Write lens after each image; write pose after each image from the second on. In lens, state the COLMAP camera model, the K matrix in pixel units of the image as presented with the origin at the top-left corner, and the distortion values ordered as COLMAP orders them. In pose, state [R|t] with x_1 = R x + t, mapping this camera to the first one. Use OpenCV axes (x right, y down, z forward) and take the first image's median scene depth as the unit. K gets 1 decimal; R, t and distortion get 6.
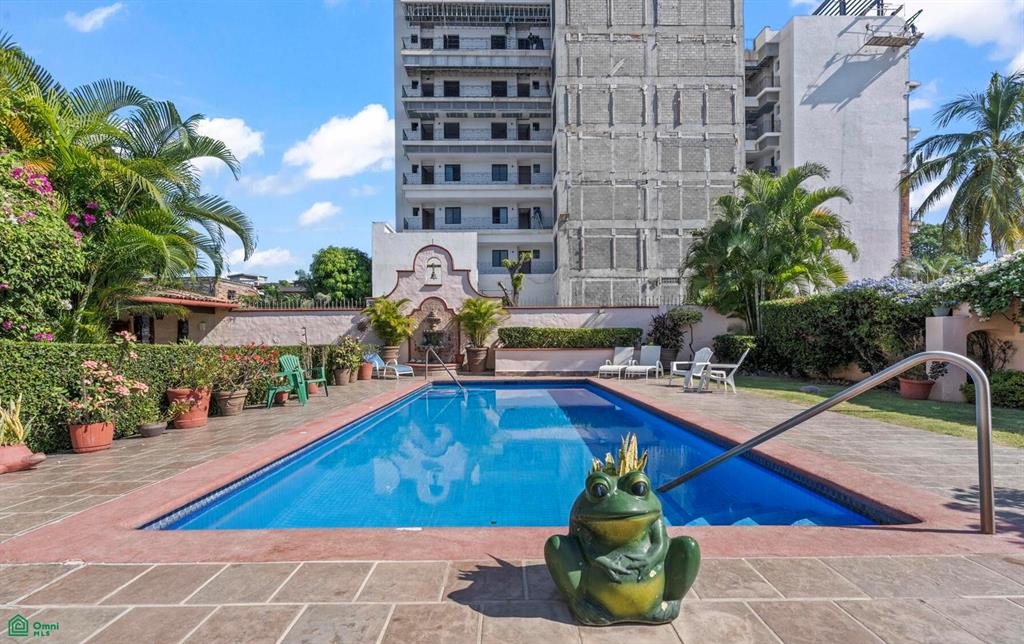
lens RADIAL K [[466.6, 0, 507.1], [0, 466.6, 343.1], [0, 0, 1]] dist [-0.001755, -0.000208]
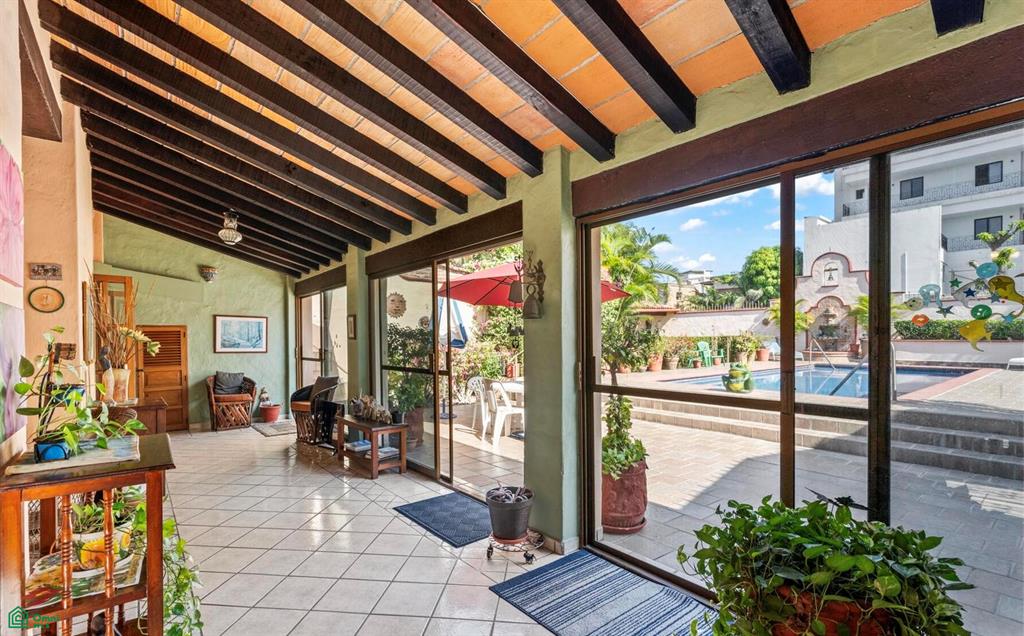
lens RADIAL K [[466.6, 0, 498.8], [0, 466.6, 341.0], [0, 0, 1]] dist [-0.001755, -0.000208]
pose [[0.614618, 0.012059, -0.788733, 0.268235], [0.001343, 0.999866, 0.016334, -0.003874], [0.788824, -0.011098, 0.614519, -0.413371]]
